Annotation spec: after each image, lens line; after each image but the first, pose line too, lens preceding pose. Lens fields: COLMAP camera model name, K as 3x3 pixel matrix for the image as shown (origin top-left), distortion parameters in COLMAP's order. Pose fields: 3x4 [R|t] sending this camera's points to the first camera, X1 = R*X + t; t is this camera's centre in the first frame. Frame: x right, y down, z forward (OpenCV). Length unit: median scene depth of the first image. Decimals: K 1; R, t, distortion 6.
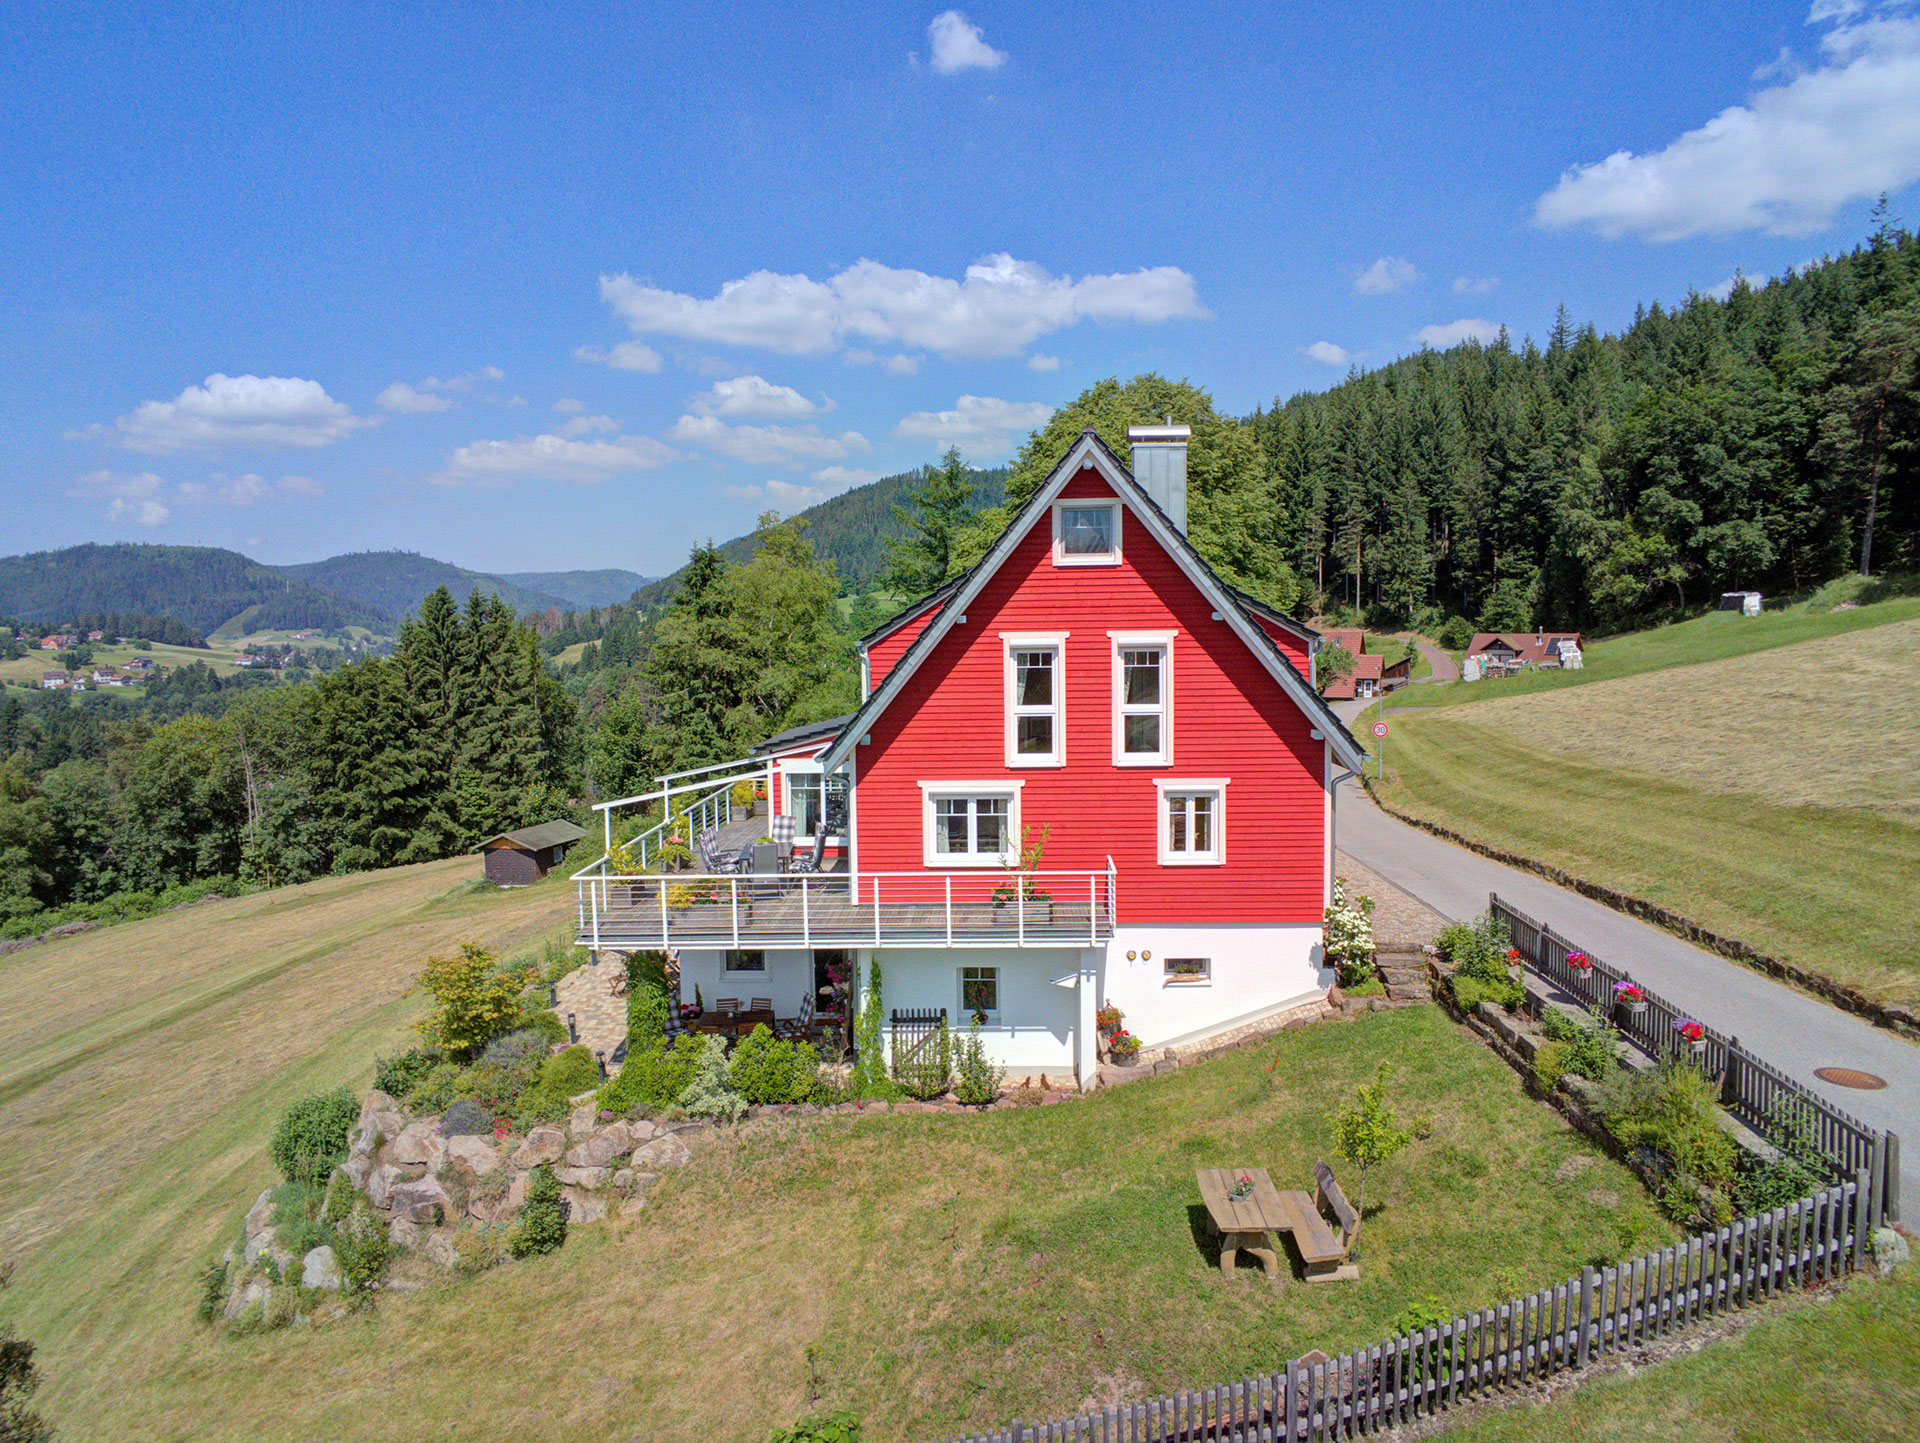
lens RADIAL K [[1323.7, 0, 960.0], [0, 1323.7, 721.5], [0, 0, 1]] dist [-0.035091, -0.001346]
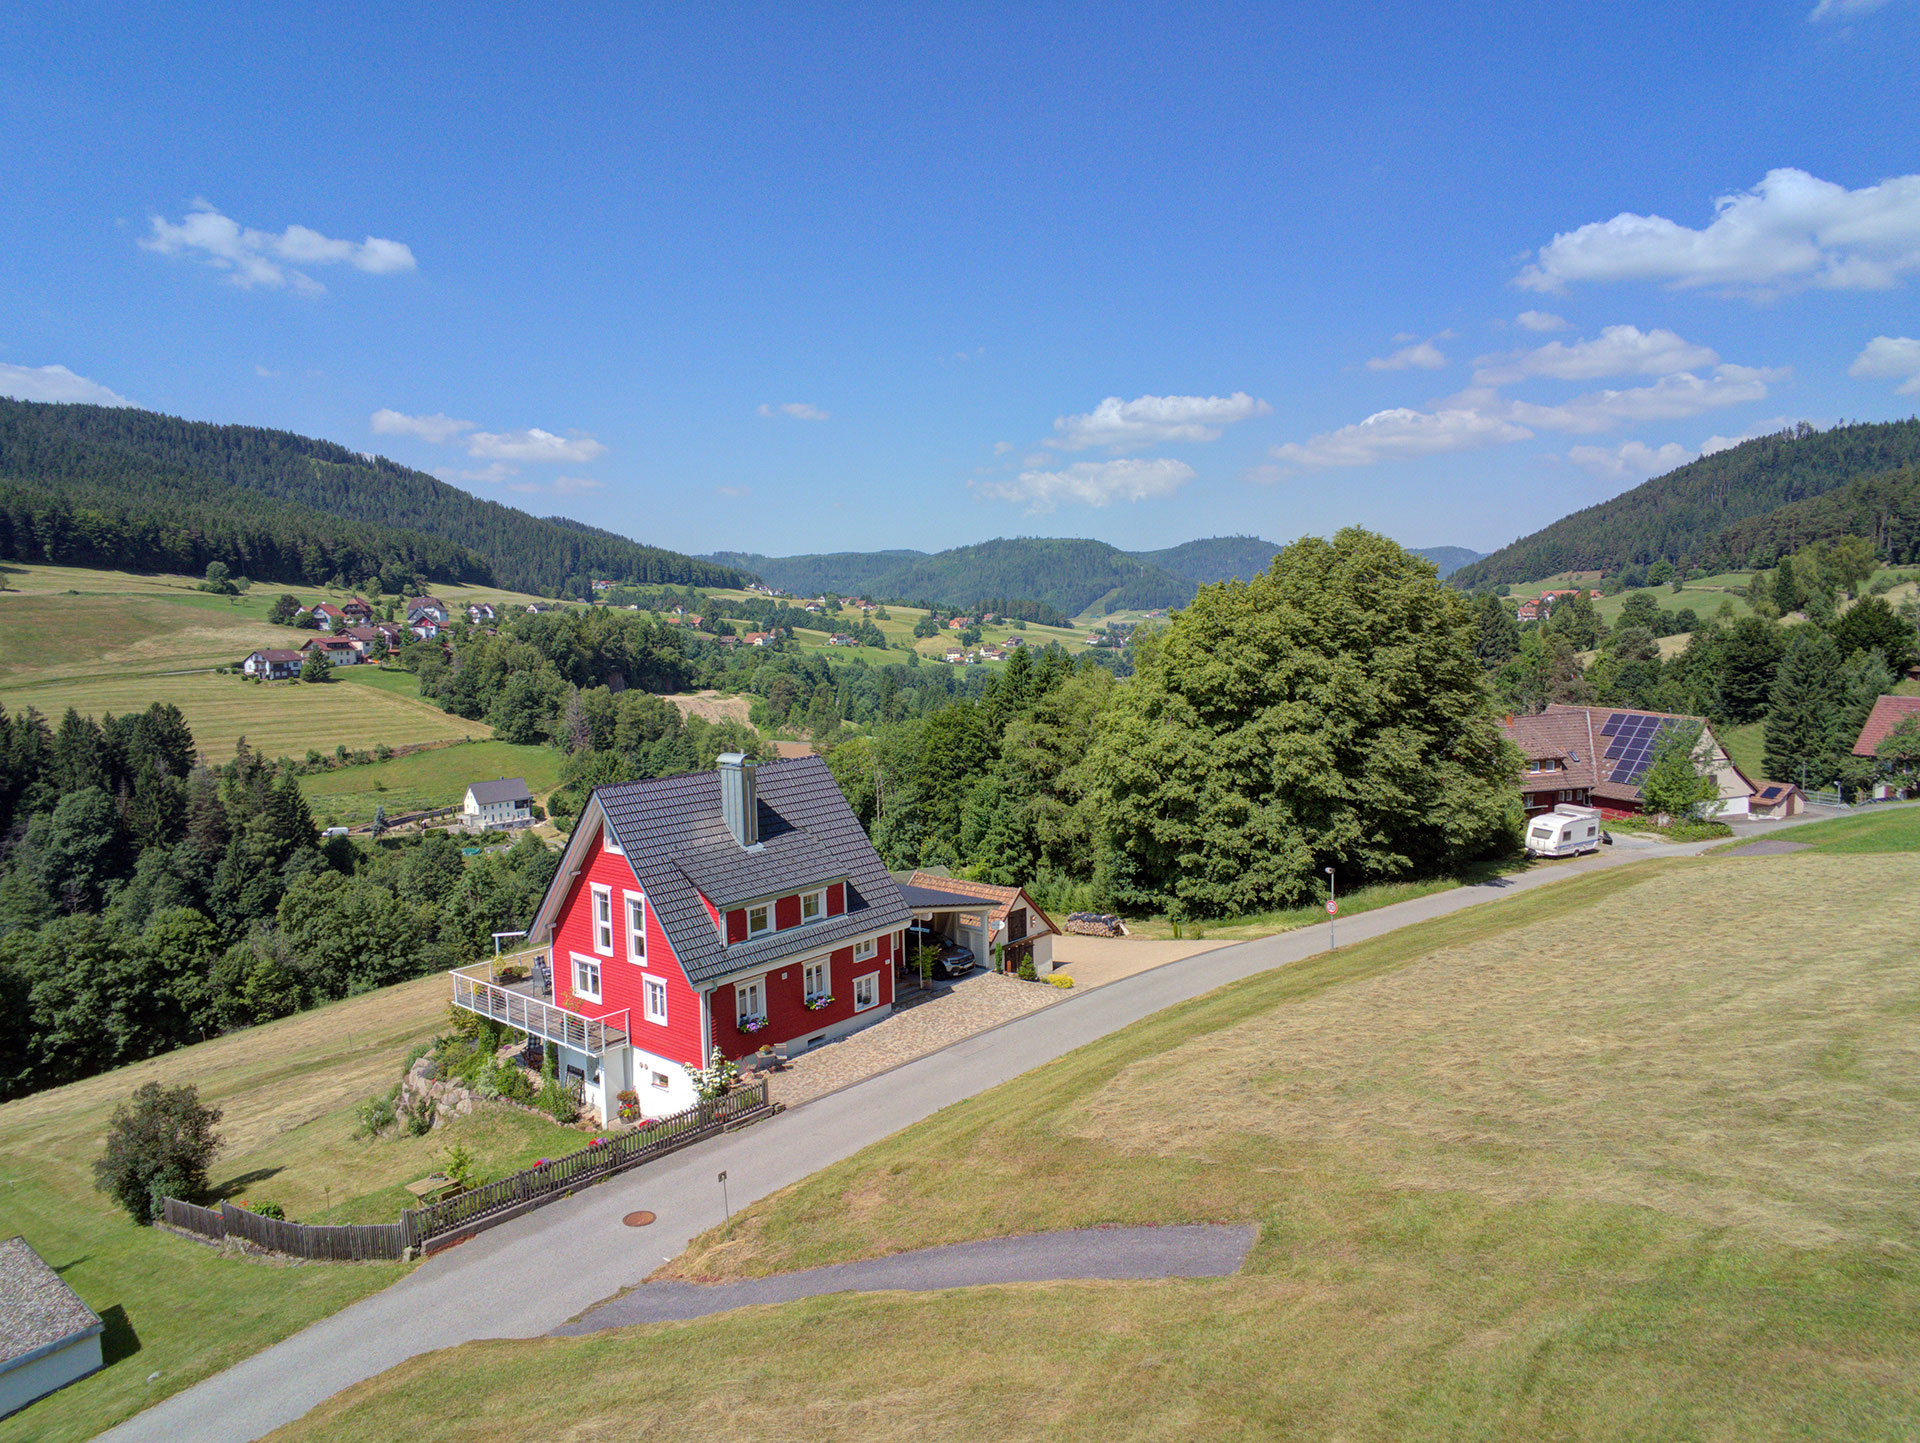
lens RADIAL K [[1323.7, 0, 960.0], [0, 1323.7, 721.5], [0, 0, 1]] dist [-0.035091, -0.001346]
pose [[0.786364, 0.057109, -0.615118, 0.100772], [-0.036277, 0.998268, 0.046306, -0.025465], [0.616698, -0.014099, 0.787074, -0.010341]]
